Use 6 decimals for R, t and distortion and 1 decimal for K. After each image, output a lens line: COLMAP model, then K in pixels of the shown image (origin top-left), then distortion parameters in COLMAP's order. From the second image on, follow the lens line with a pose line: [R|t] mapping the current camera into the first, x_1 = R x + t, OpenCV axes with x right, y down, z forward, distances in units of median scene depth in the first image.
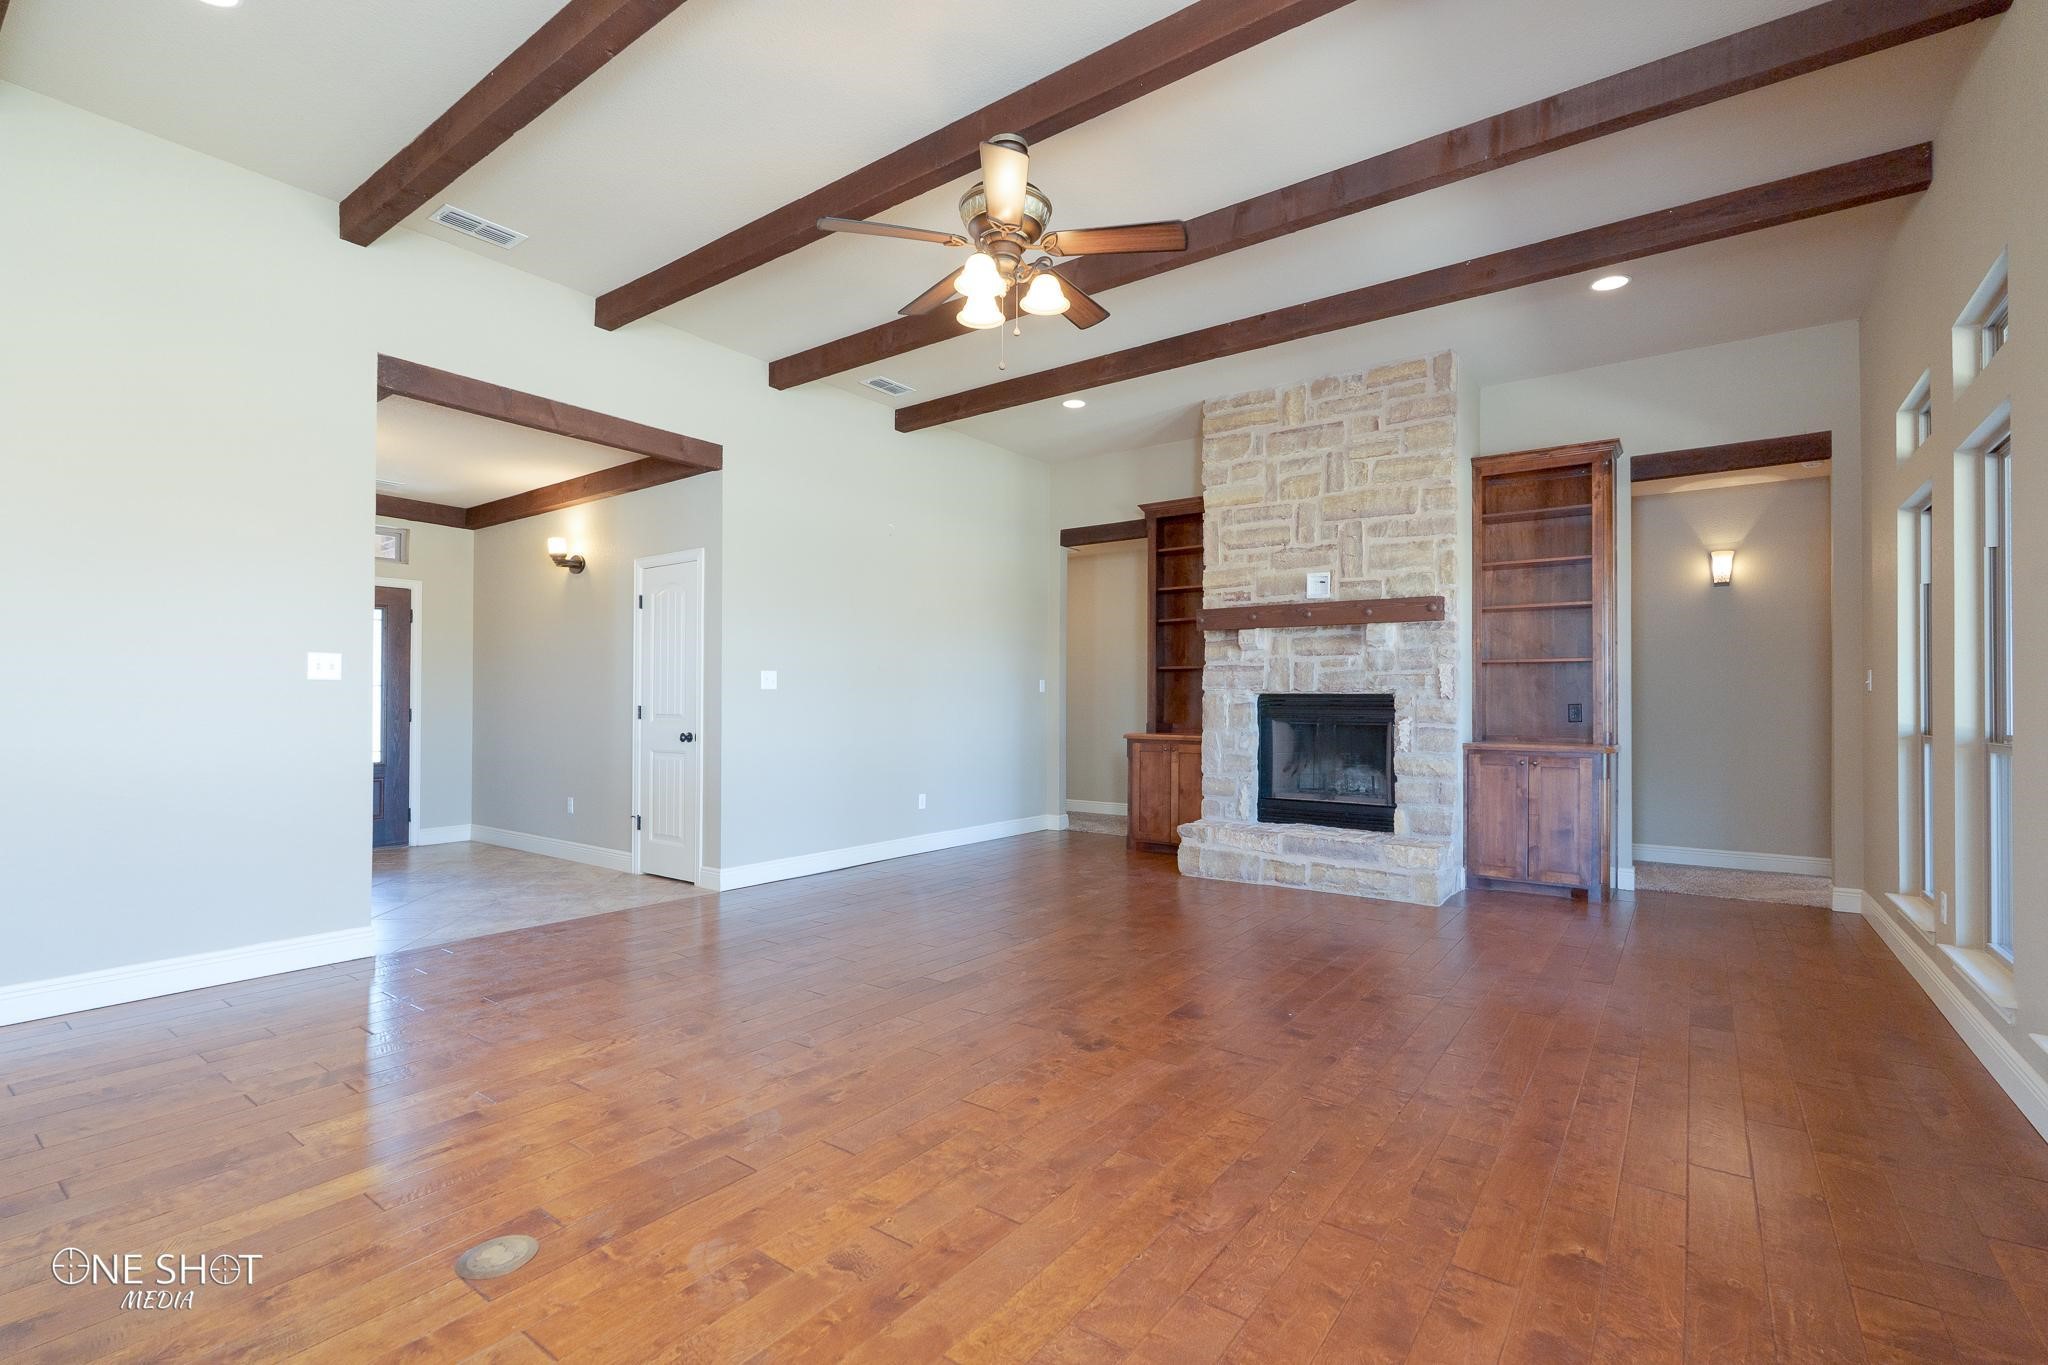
lens RADIAL K [[892.9, 0, 1039.7], [0, 892.9, 692.9], [0, 0, 1]] dist [0.000866, 0.000060]
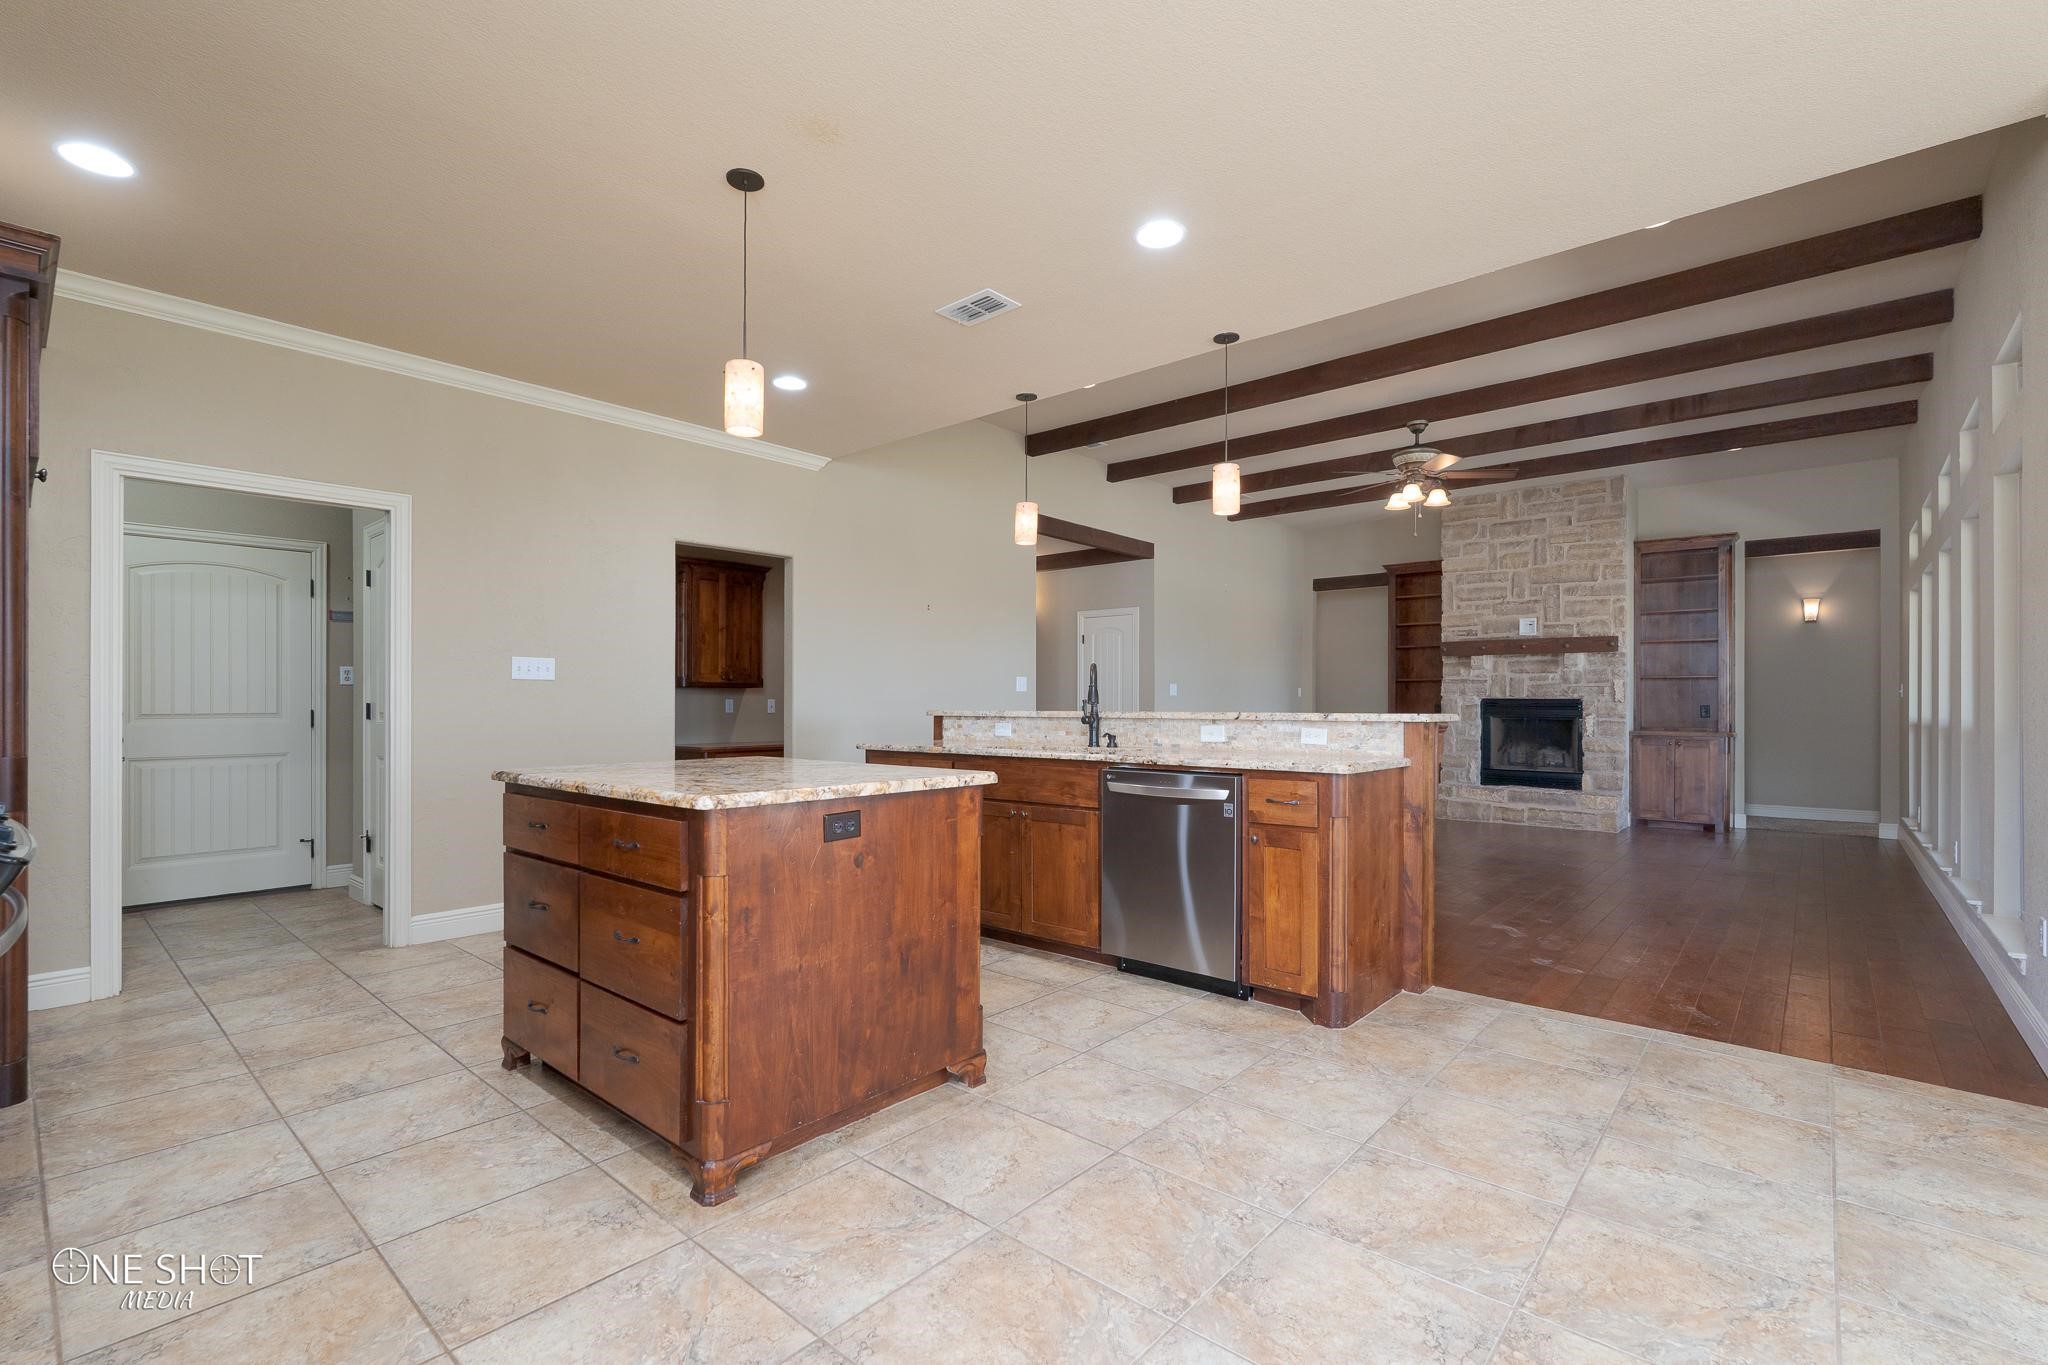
lens RADIAL K [[928.6, 0, 1039.1], [0, 928.6, 699.8], [0, 0, 1]] dist [-0.000783, -0.000214]
pose [[0.997946, 0.000669, -0.064053, -0.413668], [-0.000267, 0.999980, 0.006277, -0.006685], [0.064056, -0.006247, 0.997927, -0.621729]]
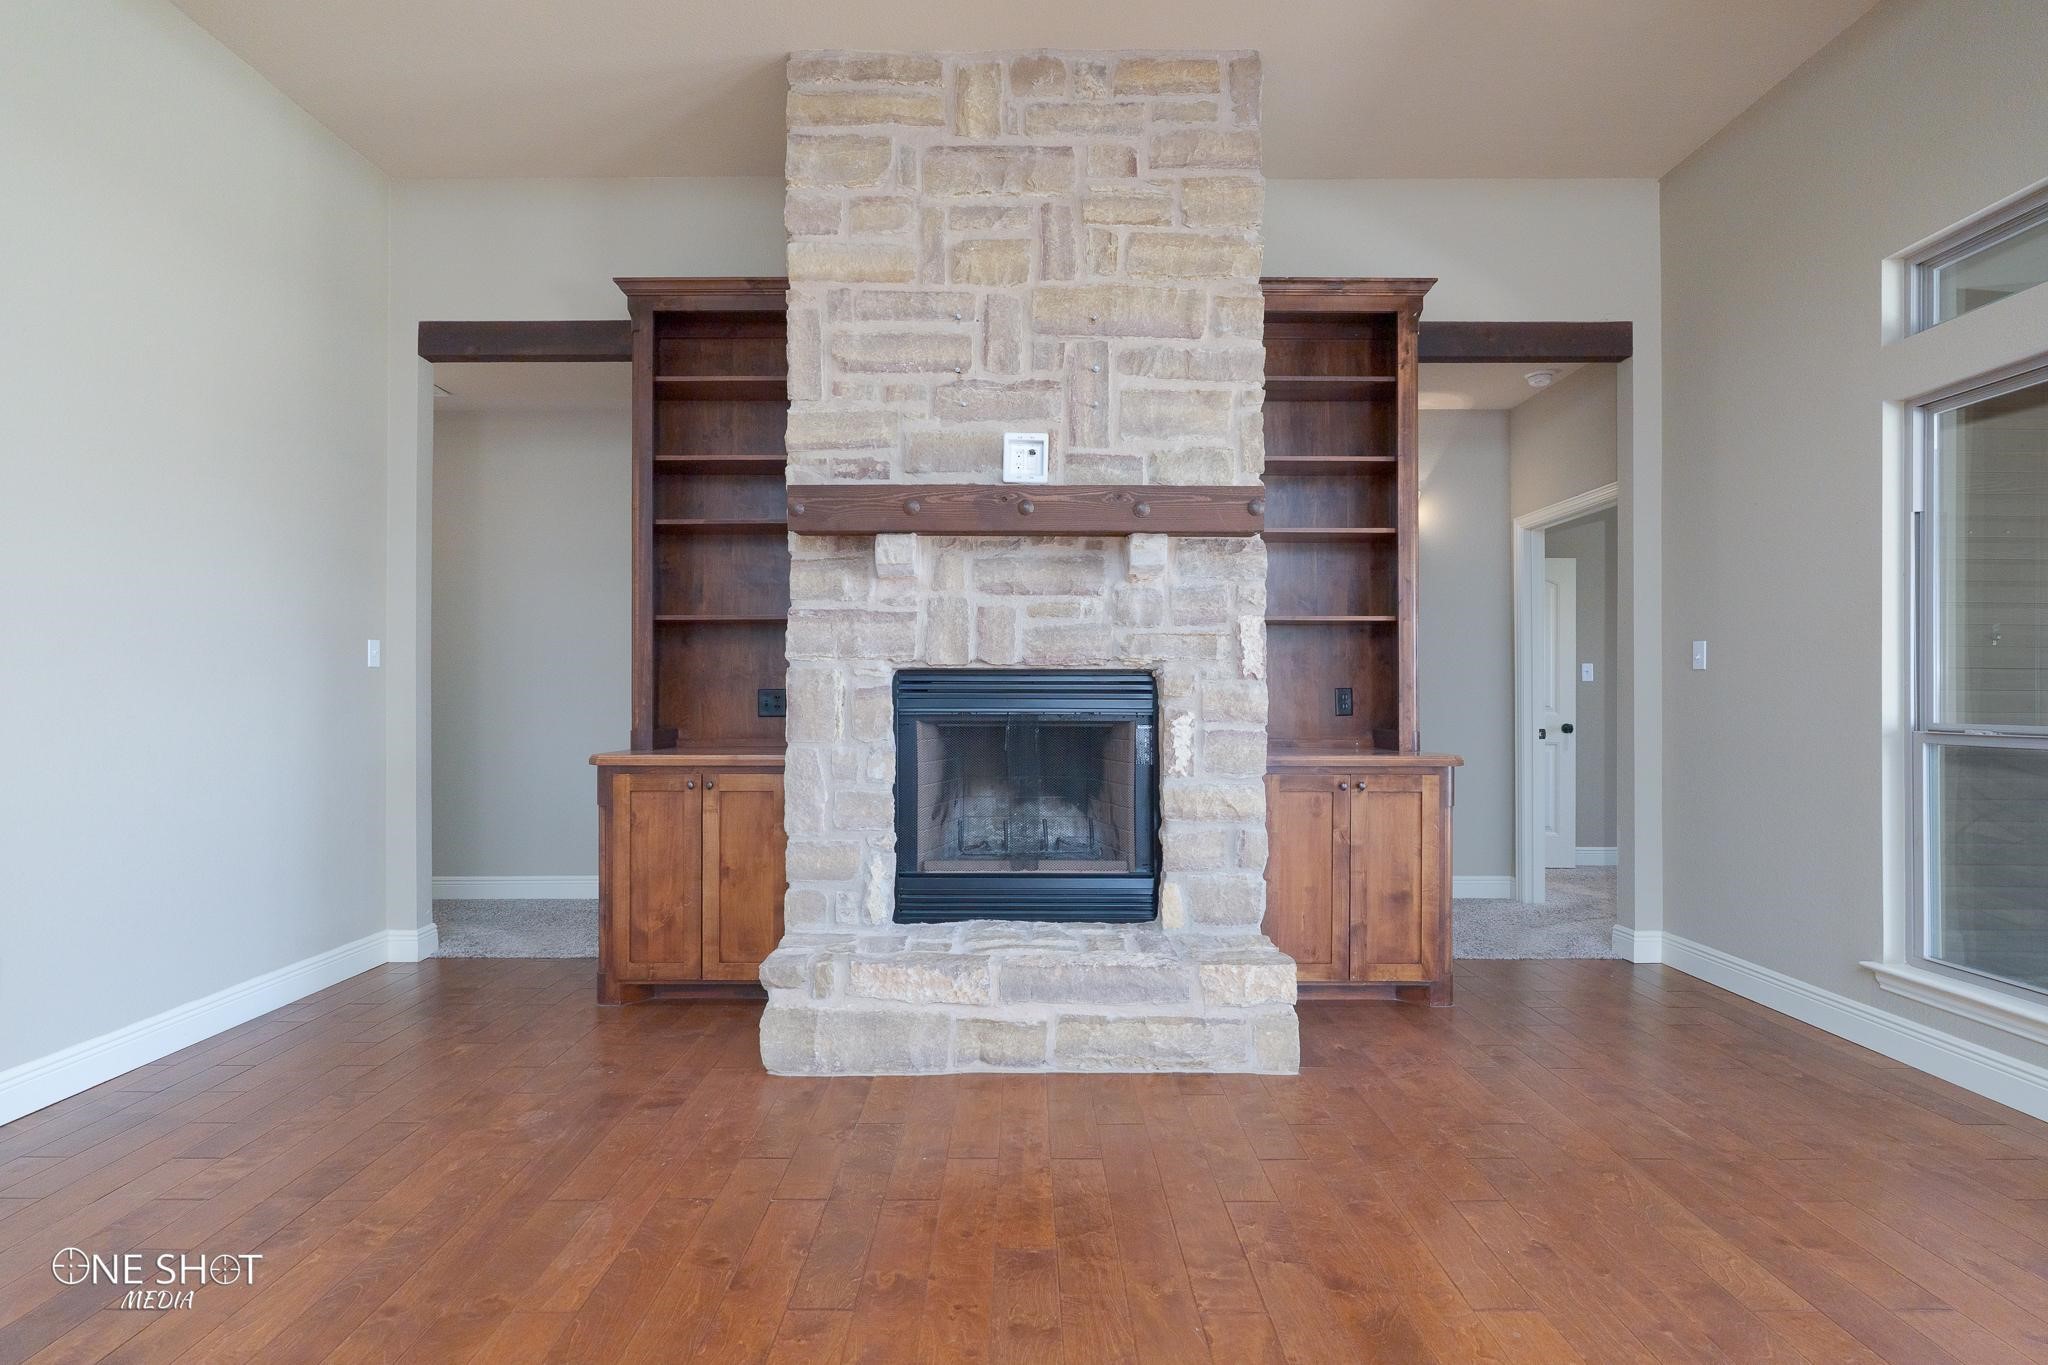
lens RADIAL K [[991.4, 0, 976.0], [0, 991.4, 691.1], [0, 0, 1]] dist [-0.002192, -0.000009]
pose [[0.833810, -0.000601, 0.552050, -0.027115], [-0.003124, 0.999978, 0.005807, 0.010644], [-0.552042, -0.006566, 0.833790, 0.543245]]
